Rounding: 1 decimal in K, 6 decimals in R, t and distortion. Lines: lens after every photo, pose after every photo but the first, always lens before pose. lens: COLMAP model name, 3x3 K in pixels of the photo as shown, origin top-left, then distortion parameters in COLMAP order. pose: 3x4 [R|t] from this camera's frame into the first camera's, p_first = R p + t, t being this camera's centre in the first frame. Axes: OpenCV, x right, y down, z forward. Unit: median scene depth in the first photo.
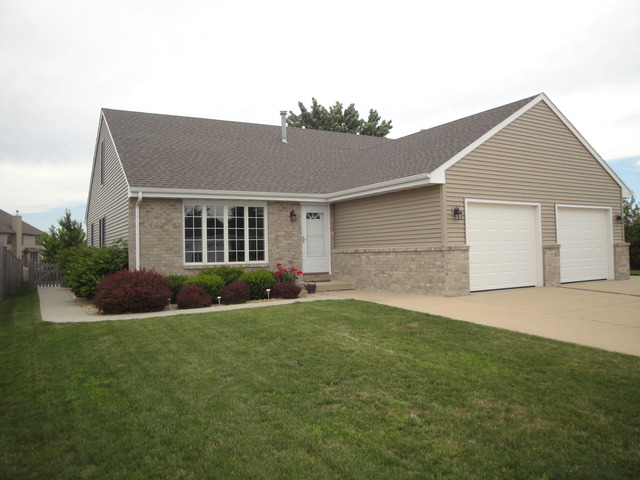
lens RADIAL K [[517.0, 0, 322.5], [0, 517.0, 242.2], [0, 0, 1]] dist [-0.134483, 0.064613]
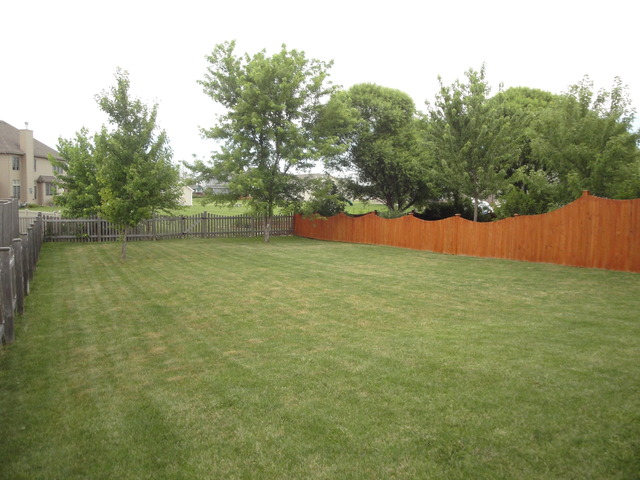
lens RADIAL K [[517.0, 0, 319.8], [0, 517.0, 239.4], [0, 0, 1]] dist [-0.134483, 0.064613]
pose [[0.998732, 0.031839, -0.038995, -1.025096], [-0.027113, 0.992851, 0.116244, 0.049687], [0.042418, -0.115039, 0.992455, 1.848630]]
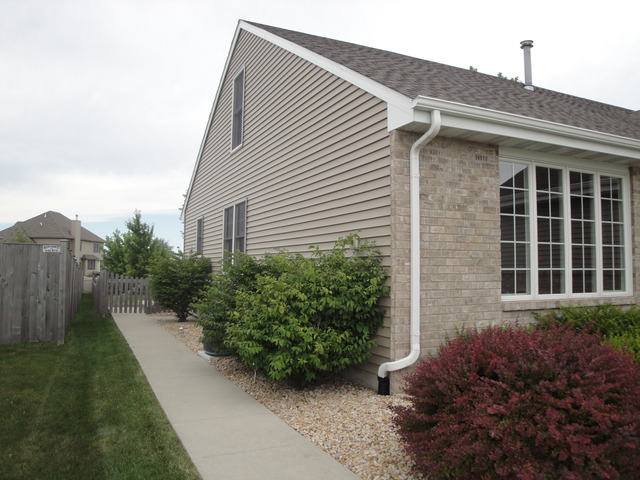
lens RADIAL K [[517.0, 0, 319.6], [0, 517.0, 237.1], [0, 0, 1]] dist [-0.134483, 0.064613]
pose [[0.995057, 0.021414, -0.096969, -0.368268], [-0.025042, 0.999025, -0.036352, 0.010923], [0.096096, 0.038601, 0.994623, 0.554364]]
